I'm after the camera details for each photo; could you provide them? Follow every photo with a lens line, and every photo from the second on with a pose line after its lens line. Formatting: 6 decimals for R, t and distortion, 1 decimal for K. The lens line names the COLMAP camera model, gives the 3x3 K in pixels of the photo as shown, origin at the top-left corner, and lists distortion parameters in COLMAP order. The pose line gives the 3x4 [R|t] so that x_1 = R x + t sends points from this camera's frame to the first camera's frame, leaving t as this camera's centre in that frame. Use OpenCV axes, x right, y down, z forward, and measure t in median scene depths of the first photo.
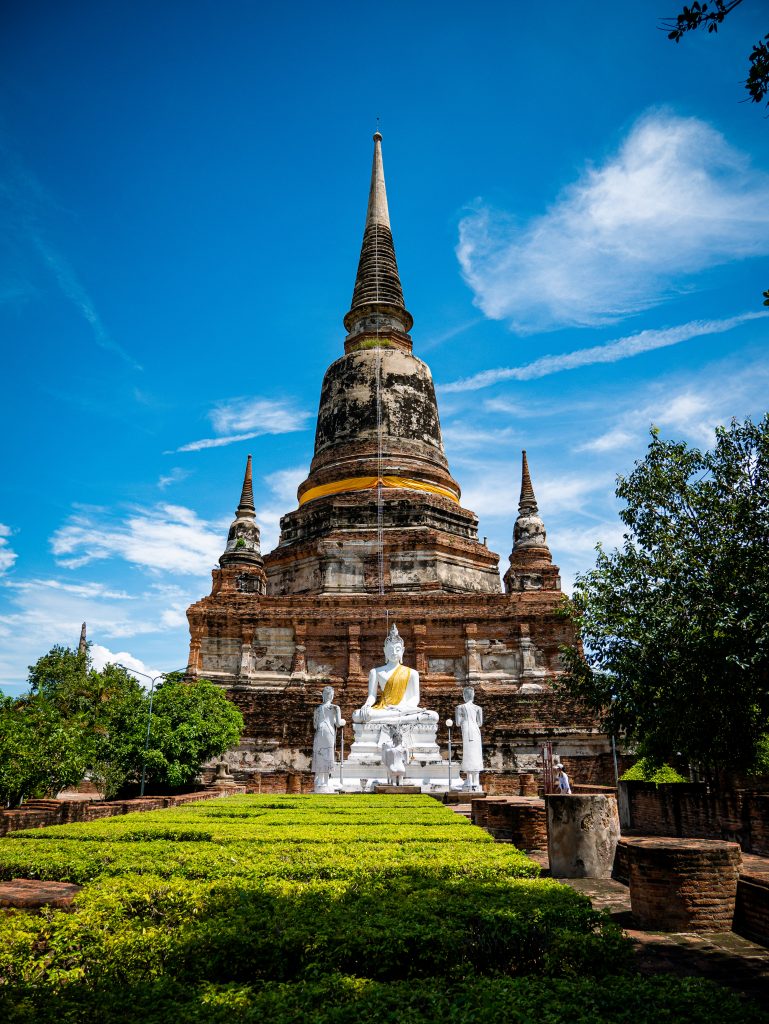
lens RADIAL K [[734.3, 0, 384.5], [0, 734.3, 512.0], [0, 0, 1]] dist [-0.057473, 0.041037]
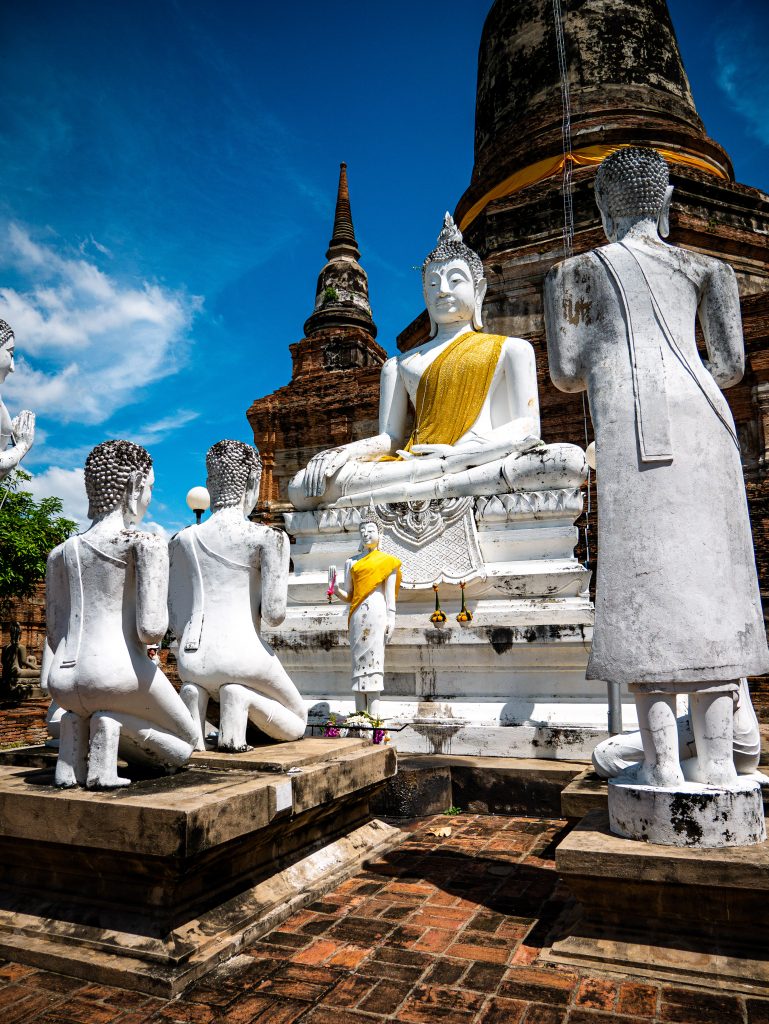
lens RADIAL K [[734.3, 0, 384.5], [0, 734.3, 512.0], [0, 0, 1]] dist [-0.057473, 0.041037]
pose [[0.916005, -0.089305, -0.391101, 0.063112], [0.146085, 0.982226, 0.117864, 0.150859], [0.373624, -0.165098, 0.912769, 0.431953]]
